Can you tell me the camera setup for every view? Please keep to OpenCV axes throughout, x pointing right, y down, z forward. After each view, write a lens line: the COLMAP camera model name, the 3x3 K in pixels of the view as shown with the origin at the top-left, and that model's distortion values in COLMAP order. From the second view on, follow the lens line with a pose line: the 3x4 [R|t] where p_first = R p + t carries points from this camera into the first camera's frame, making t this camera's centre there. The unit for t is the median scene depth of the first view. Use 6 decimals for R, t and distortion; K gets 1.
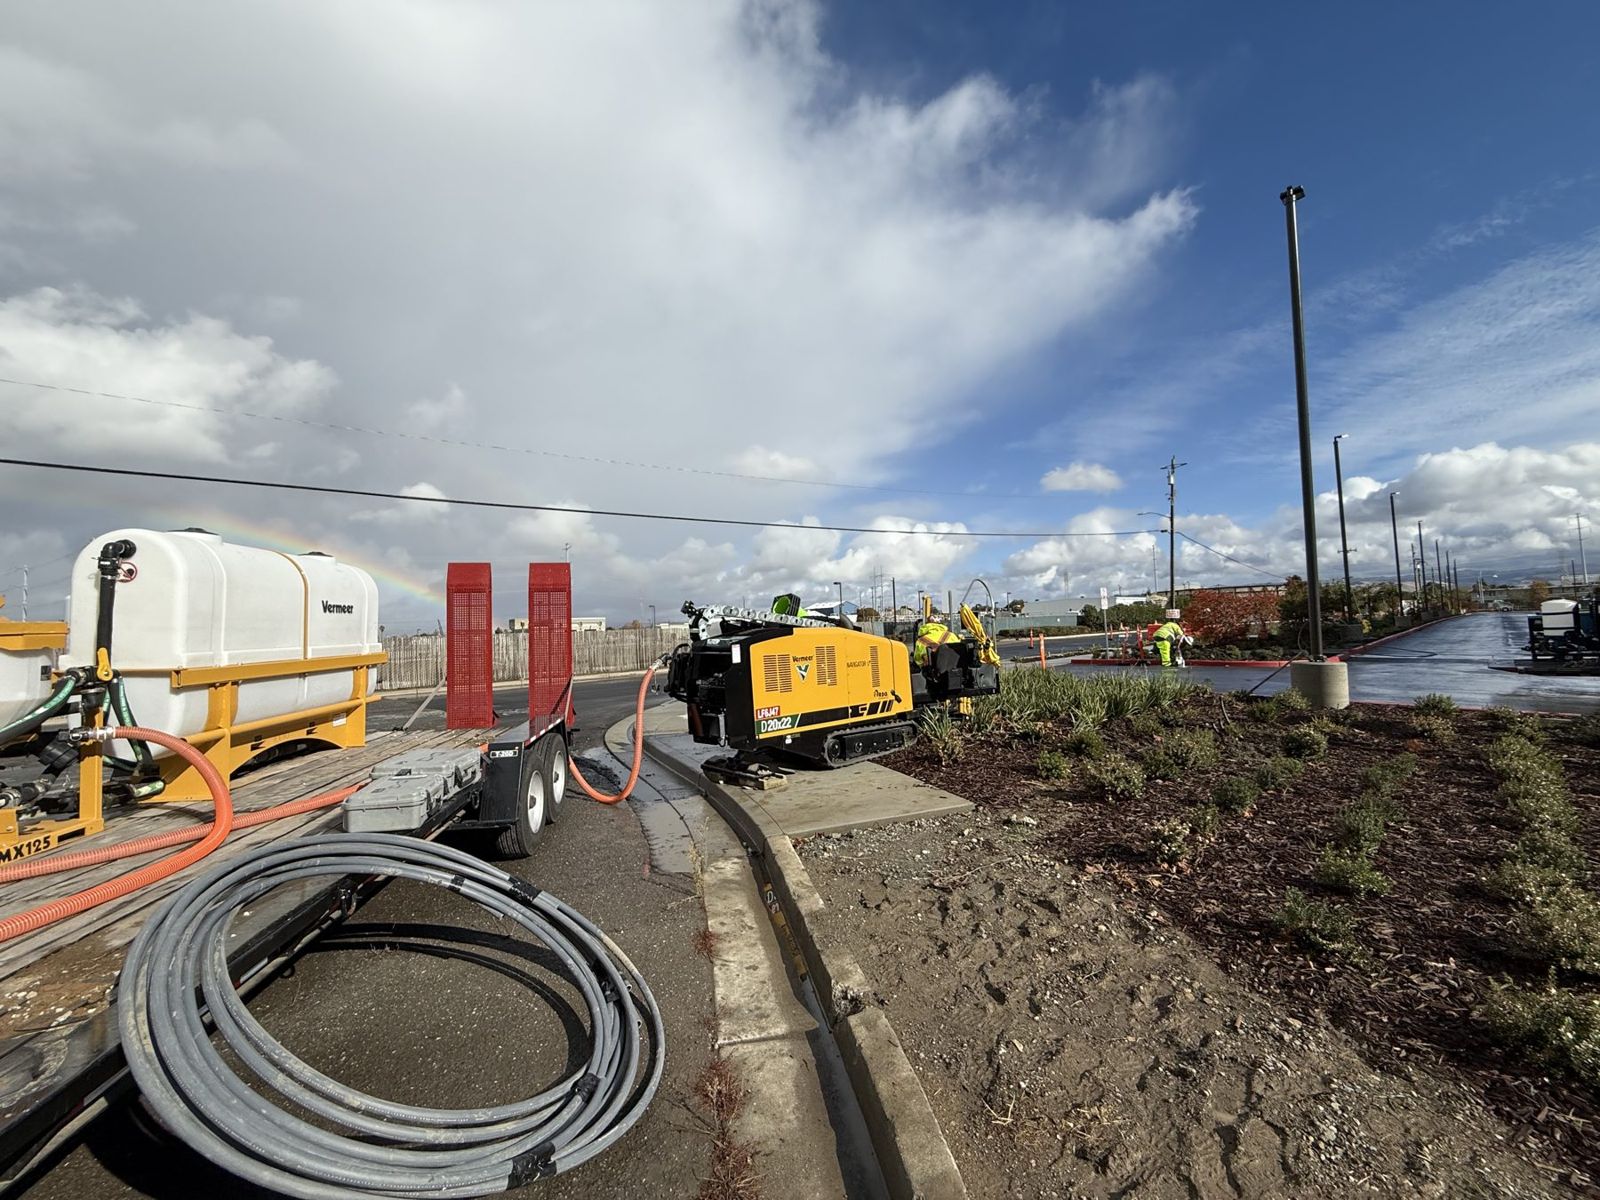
lens RADIAL K [[633.1, 0, 800.0], [0, 633.1, 600.0], [0, 0, 1]] dist [-0.011398, 0.005632]
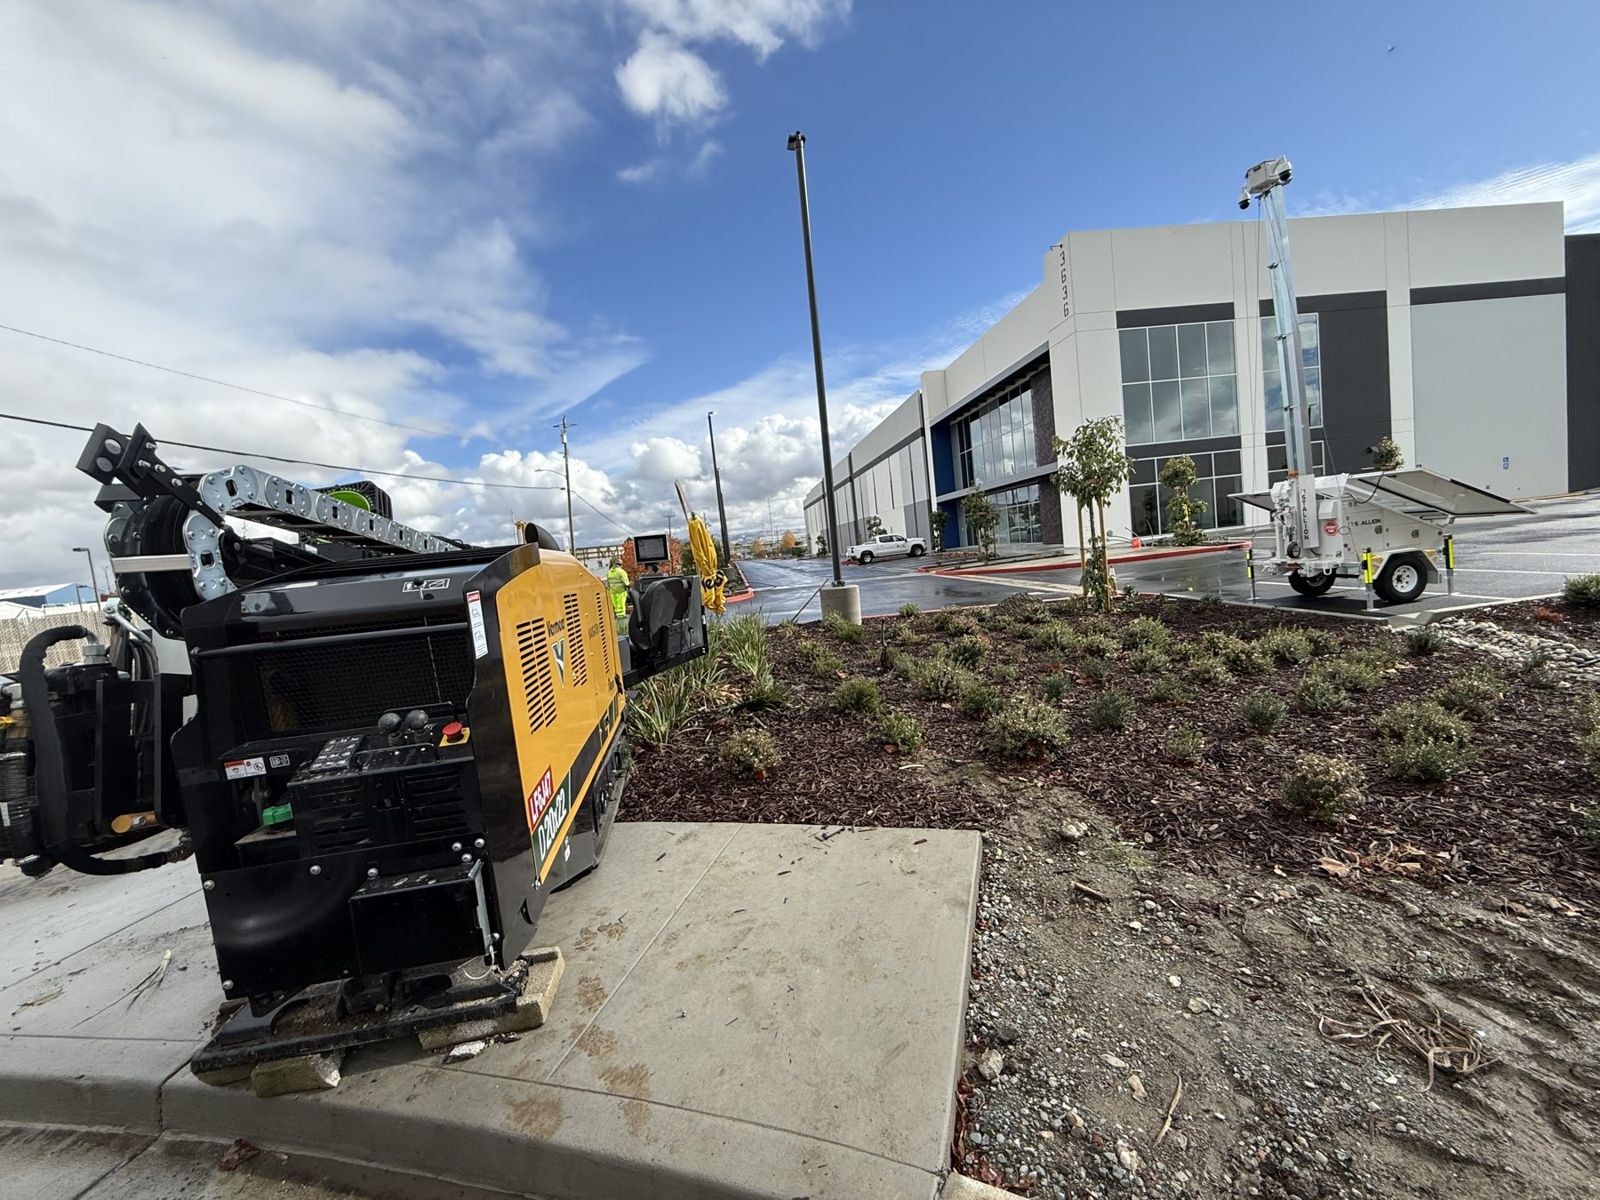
lens RADIAL K [[633.1, 0, 800.0], [0, 633.1, 600.0], [0, 0, 1]] dist [-0.011398, 0.005632]
pose [[0.596056, -0.089181, 0.797975, -0.213245], [0.044623, 0.995956, 0.077976, 0.054584], [-0.801702, -0.010870, 0.597625, 0.669916]]
